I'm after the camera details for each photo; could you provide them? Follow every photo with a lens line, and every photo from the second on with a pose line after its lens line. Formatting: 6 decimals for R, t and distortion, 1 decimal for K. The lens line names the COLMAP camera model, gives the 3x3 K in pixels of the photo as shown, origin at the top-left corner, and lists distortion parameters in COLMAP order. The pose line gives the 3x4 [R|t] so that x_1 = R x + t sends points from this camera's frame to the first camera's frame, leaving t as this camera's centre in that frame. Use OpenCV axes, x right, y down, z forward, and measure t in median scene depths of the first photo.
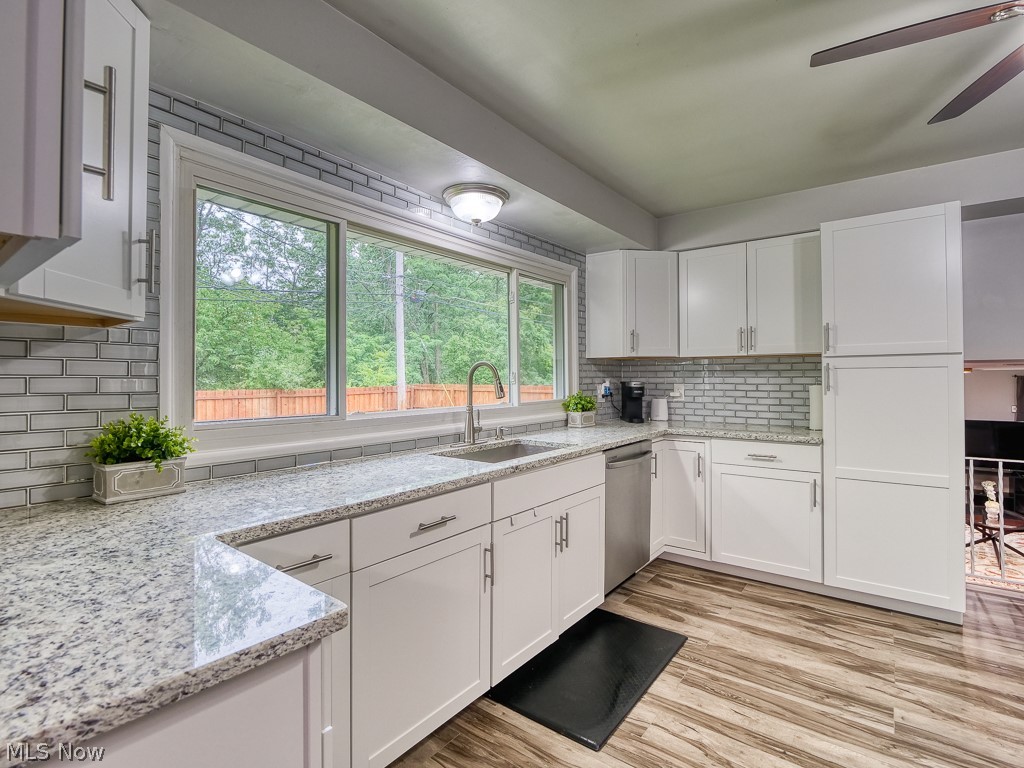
lens RADIAL K [[504.0, 0, 514.4], [0, 504.0, 373.8], [0, 0, 1]] dist [-0.012926, -0.002105]
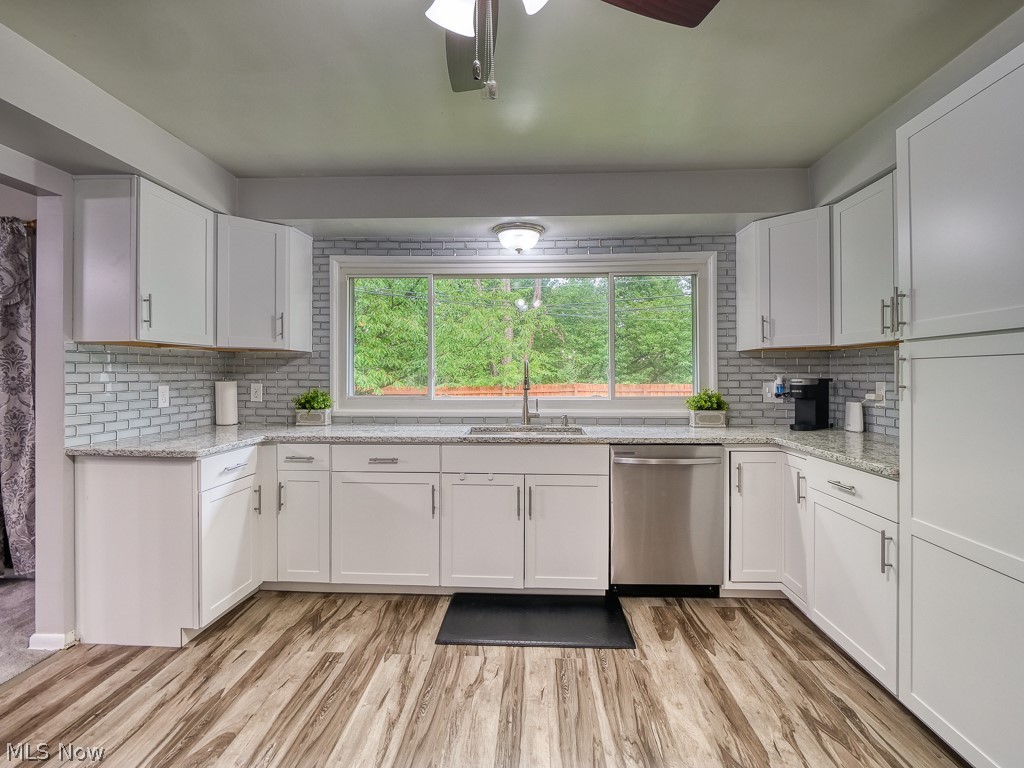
lens RADIAL K [[504.0, 0, 514.4], [0, 504.0, 373.8], [0, 0, 1]] dist [-0.012926, -0.002105]
pose [[0.562462, 0.001138, -0.826822, 0.907351], [0.006753, 0.999959, 0.005970, 0.000936], [0.826796, -0.008941, 0.562431, 0.256305]]
